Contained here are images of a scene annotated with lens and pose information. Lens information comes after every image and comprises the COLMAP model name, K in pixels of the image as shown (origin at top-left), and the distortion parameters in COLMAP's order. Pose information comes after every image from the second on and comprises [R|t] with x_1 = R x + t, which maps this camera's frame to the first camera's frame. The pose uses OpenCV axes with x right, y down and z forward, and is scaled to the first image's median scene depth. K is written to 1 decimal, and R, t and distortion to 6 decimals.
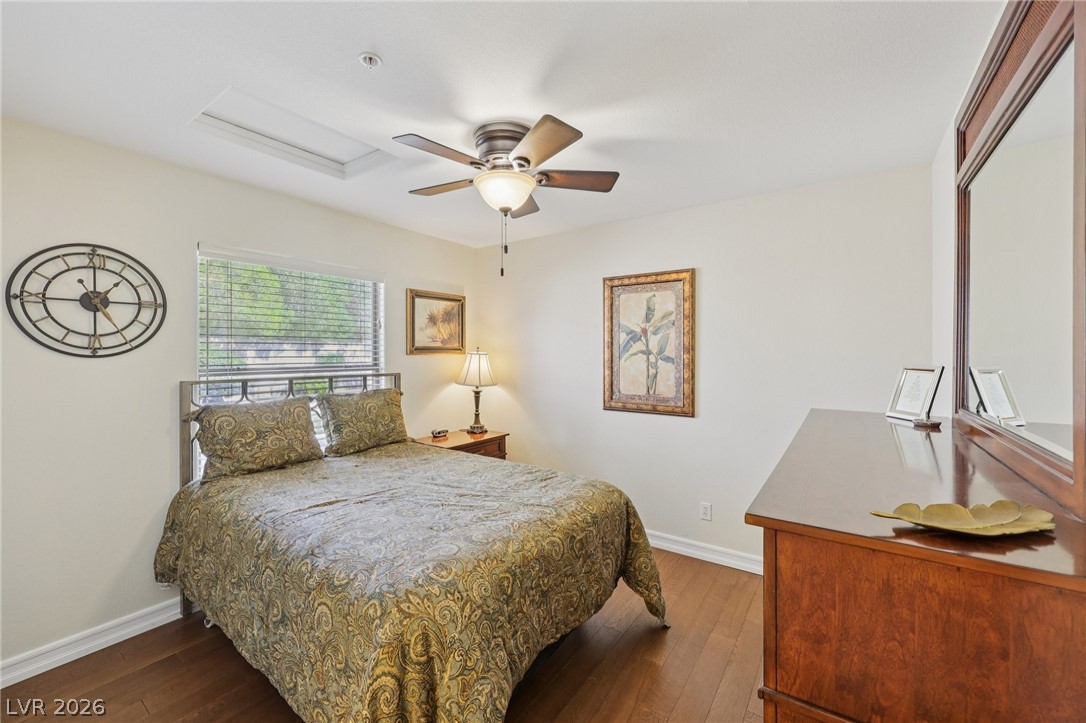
lens RADIAL K [[440.3, 0, 546.4], [0, 440.3, 361.5], [0, 0, 1]] dist [-0.000751, 0.000448]
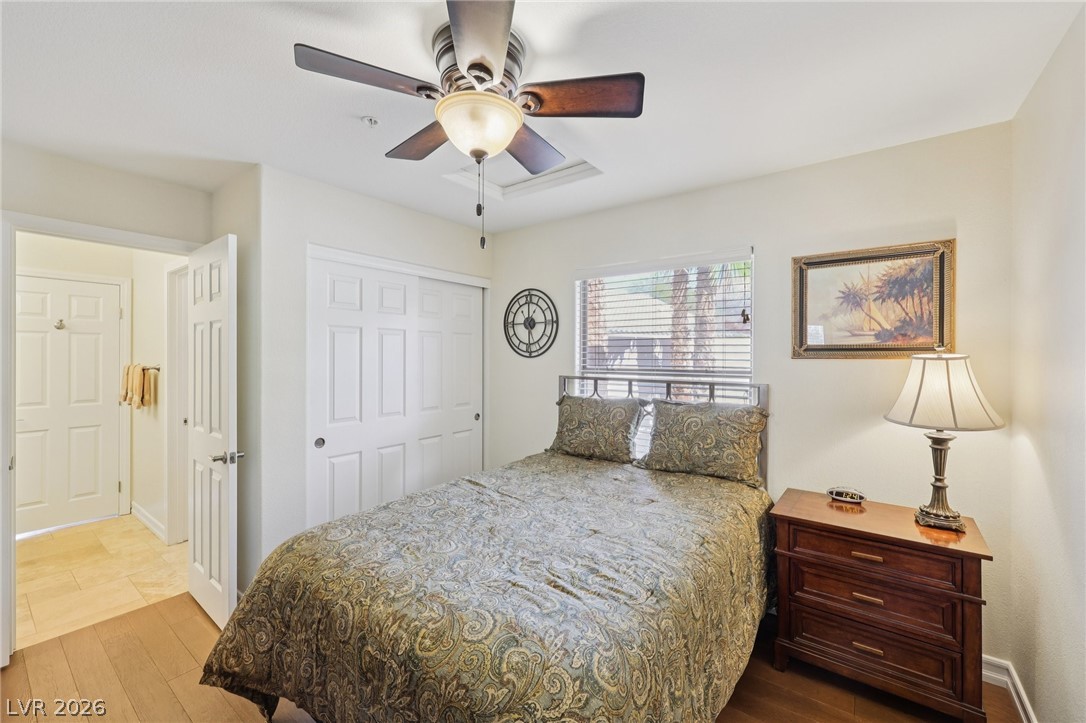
lens RADIAL K [[440.3, 0, 547.0], [0, 440.3, 352.8], [0, 0, 1]] dist [-0.000751, 0.000448]
pose [[-0.034993, -0.007868, -0.999357, 0.520498], [-0.025031, 0.999662, -0.006994, -0.014373], [0.999074, 0.024770, -0.035178, 0.958764]]
